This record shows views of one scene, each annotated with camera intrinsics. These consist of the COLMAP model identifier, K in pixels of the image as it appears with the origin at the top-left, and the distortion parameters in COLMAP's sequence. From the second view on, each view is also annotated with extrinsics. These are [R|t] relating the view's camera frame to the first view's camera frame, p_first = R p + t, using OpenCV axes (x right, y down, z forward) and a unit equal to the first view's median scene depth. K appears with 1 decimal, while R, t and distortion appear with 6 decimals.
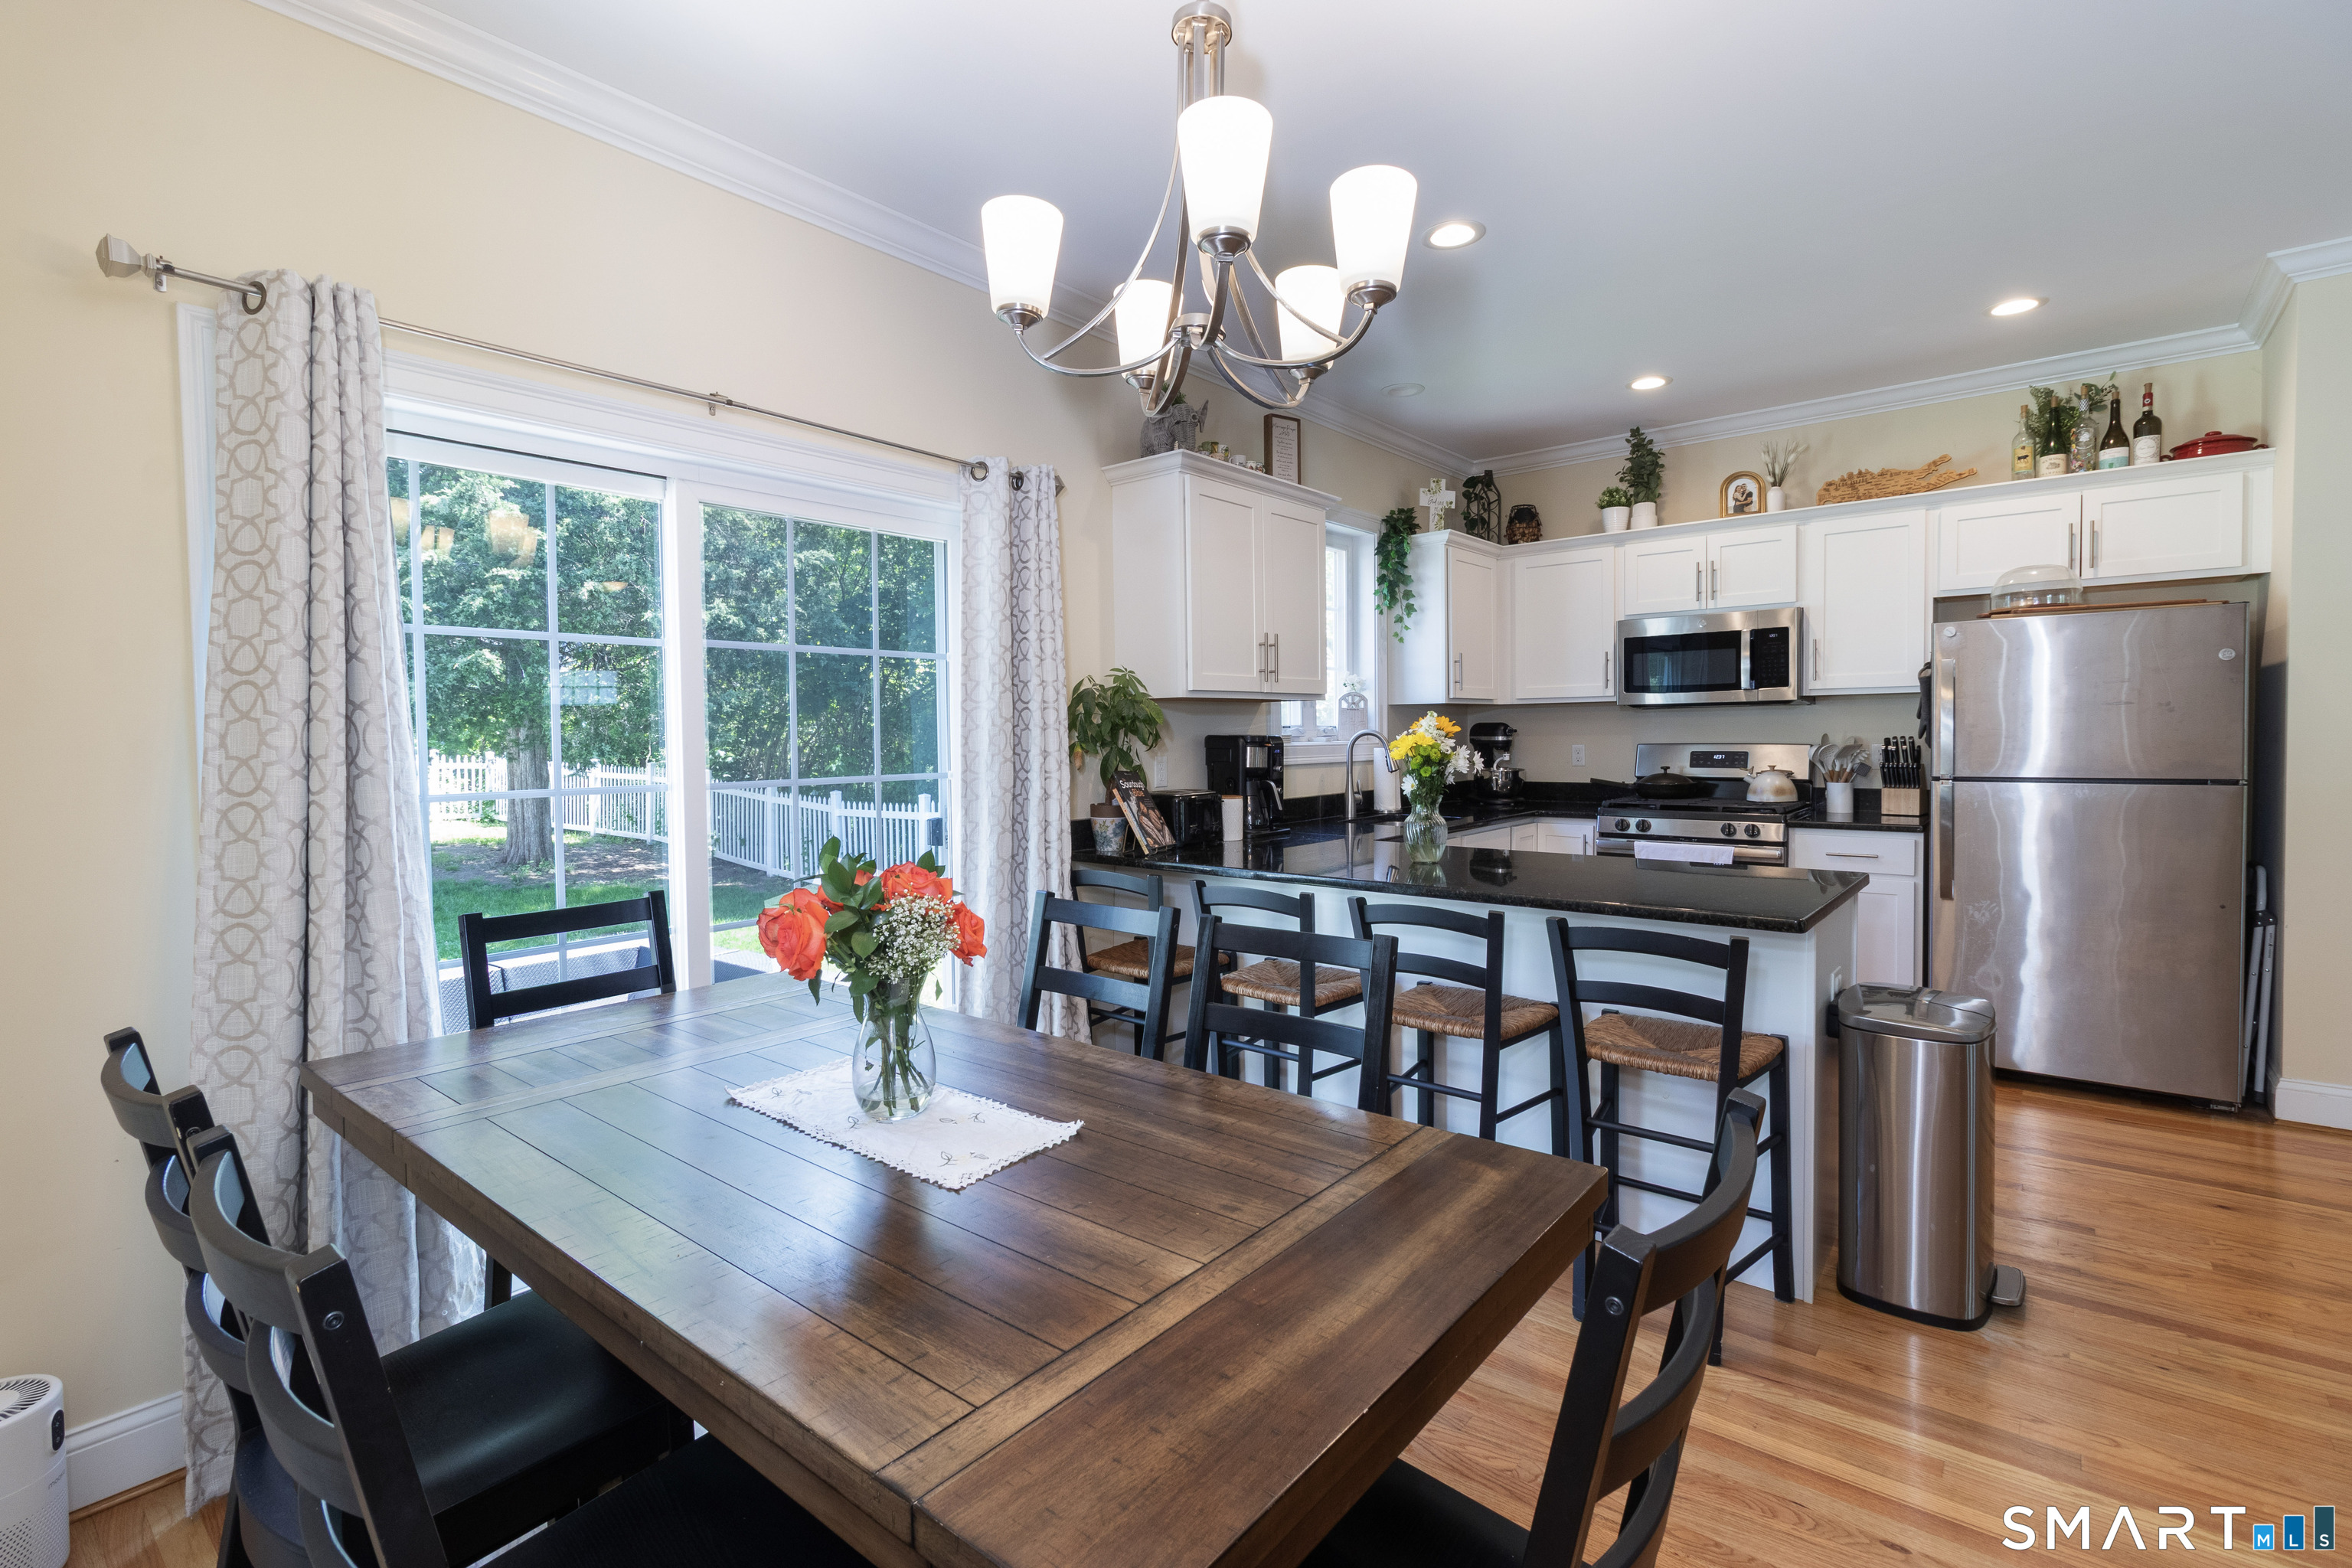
lens RADIAL K [[1088.3, 0, 1154.3], [0, 1088.3, 772.4], [0, 0, 1]] dist [0.002111, -0.000185]
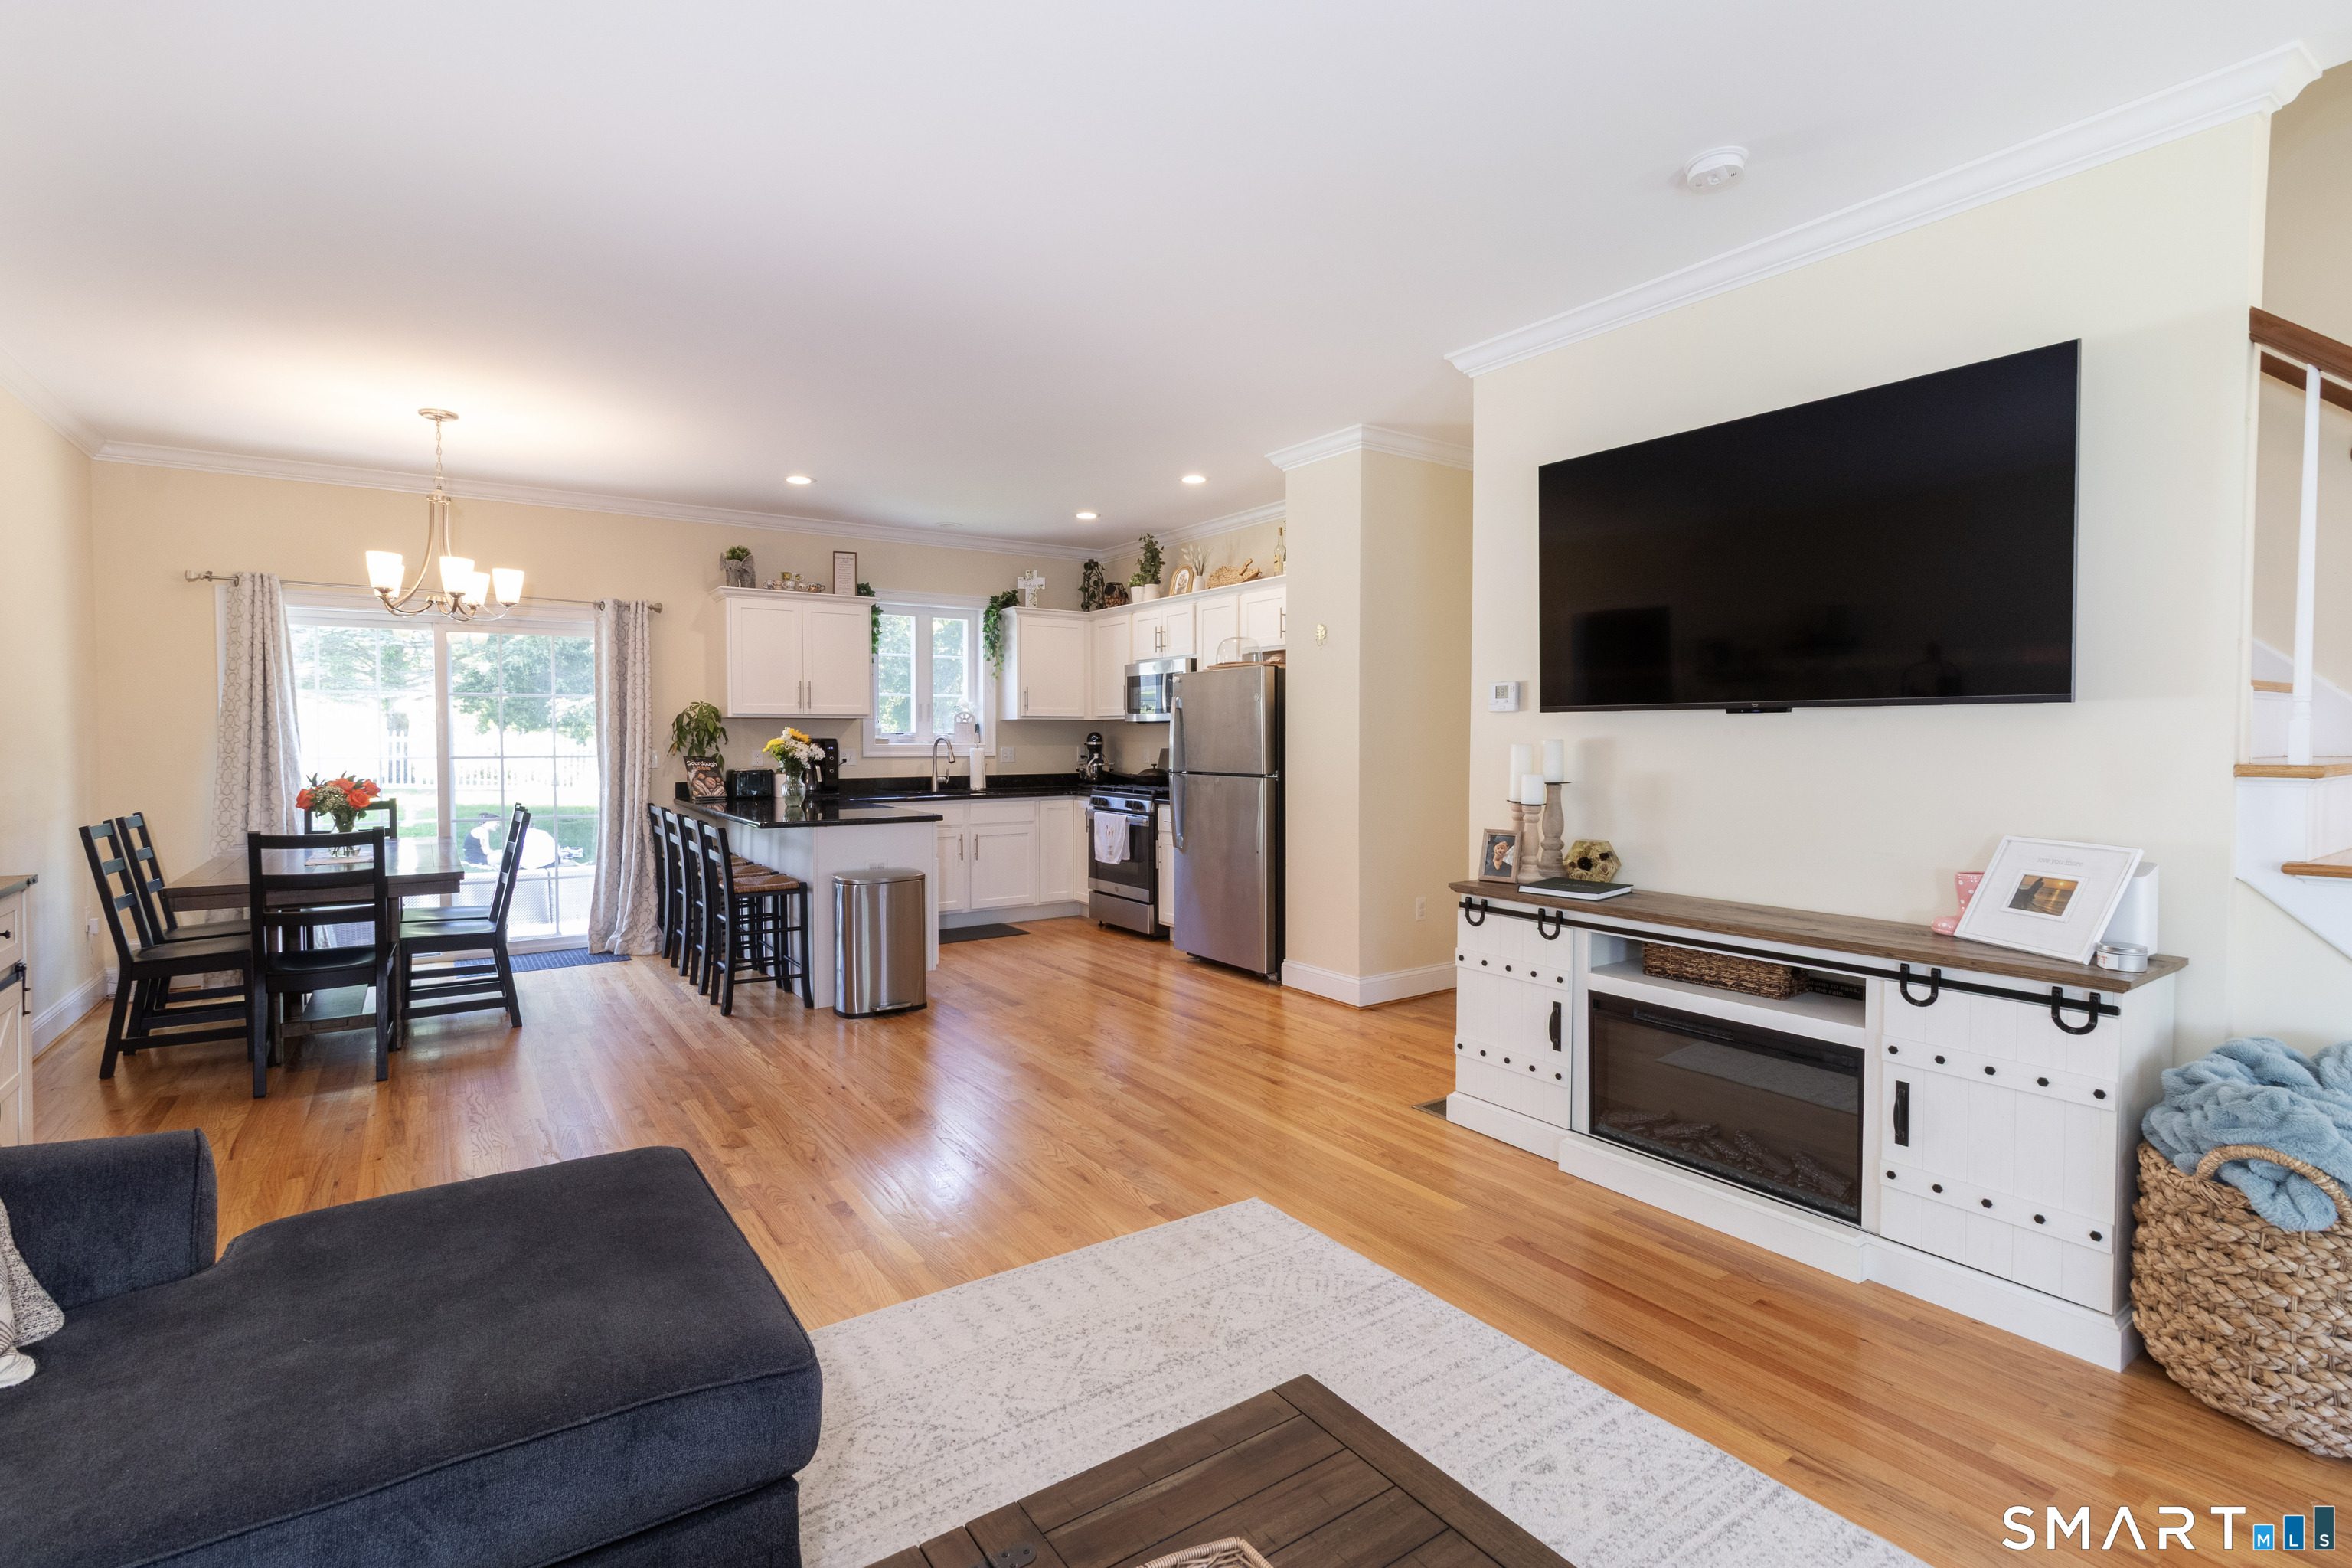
lens RADIAL K [[1088.3, 0, 1155.5], [0, 1088.3, 762.8], [0, 0, 1]] dist [0.002111, -0.000185]
pose [[0.957949, 0.019759, -0.286257, 1.071406], [-0.023257, 0.999691, -0.008824, 0.007106], [0.285994, 0.015111, 0.958112, -0.487713]]
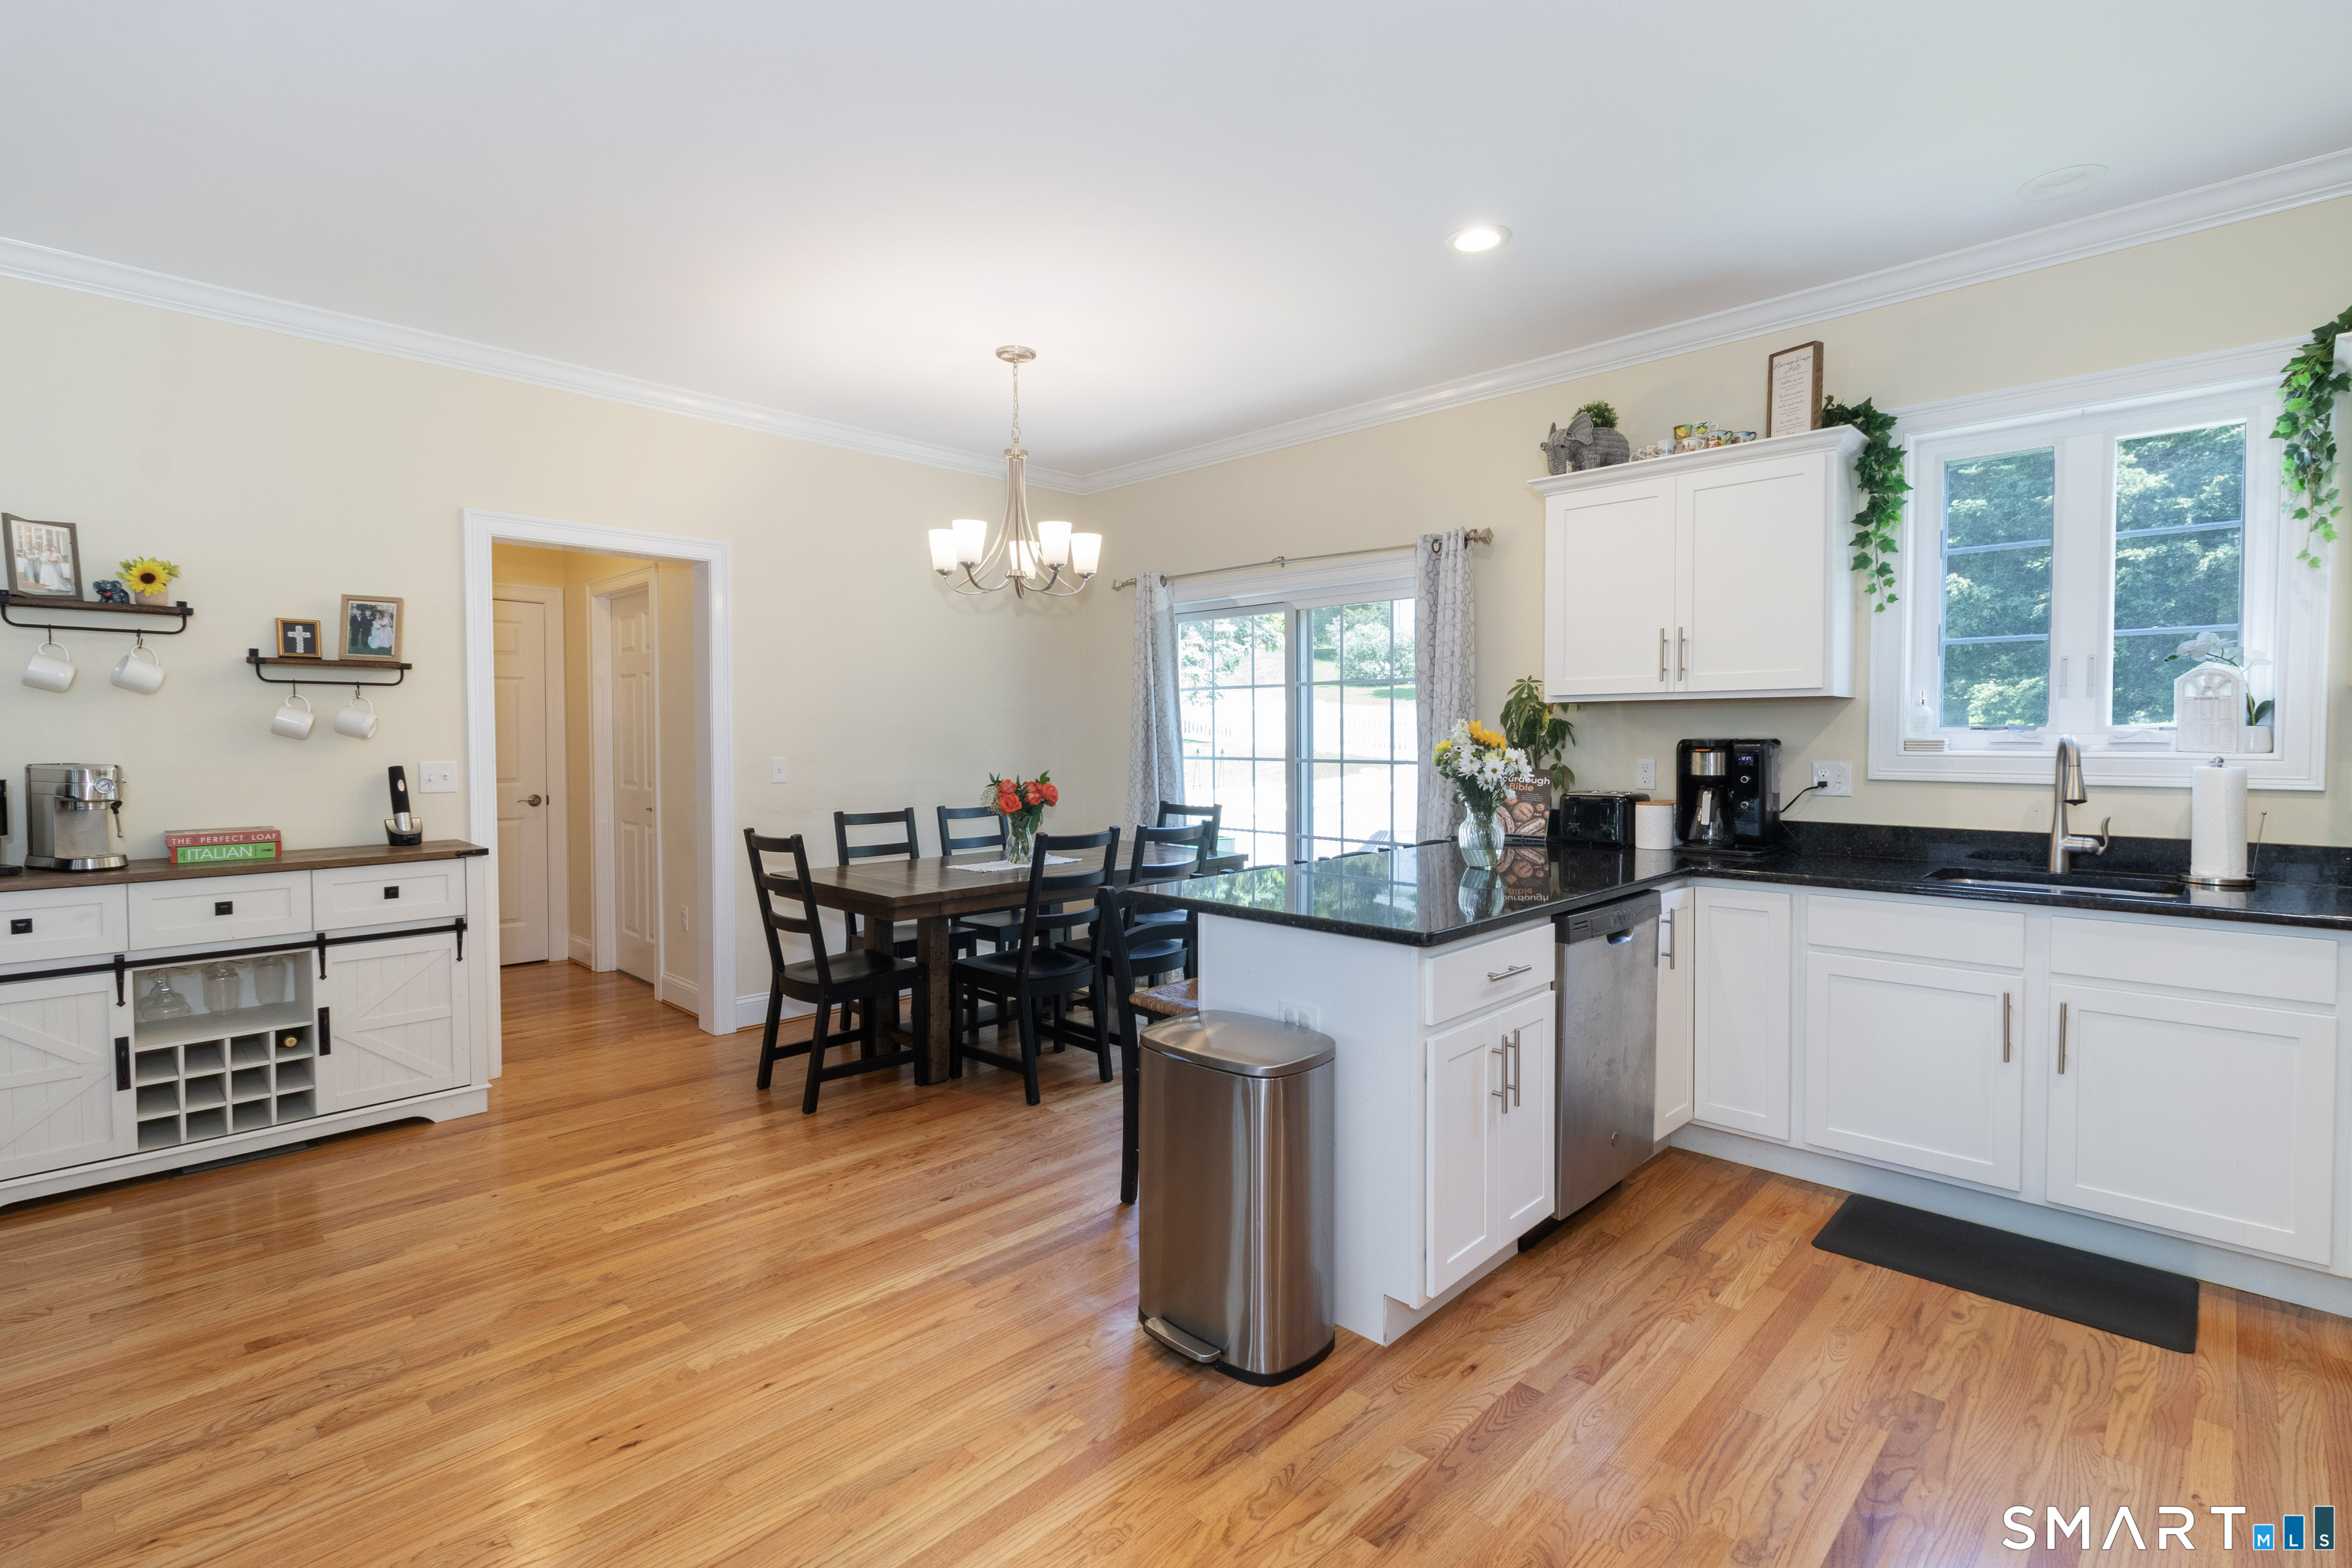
lens RADIAL K [[1088.3, 0, 1146.2], [0, 1088.3, 772.9], [0, 0, 1]] dist [0.002111, -0.000185]
pose [[-0.095949, 0.044527, -0.994390, 0.977493], [-0.036573, 0.998167, 0.048225, -0.031643], [0.994714, 0.040995, -0.094144, 0.602563]]
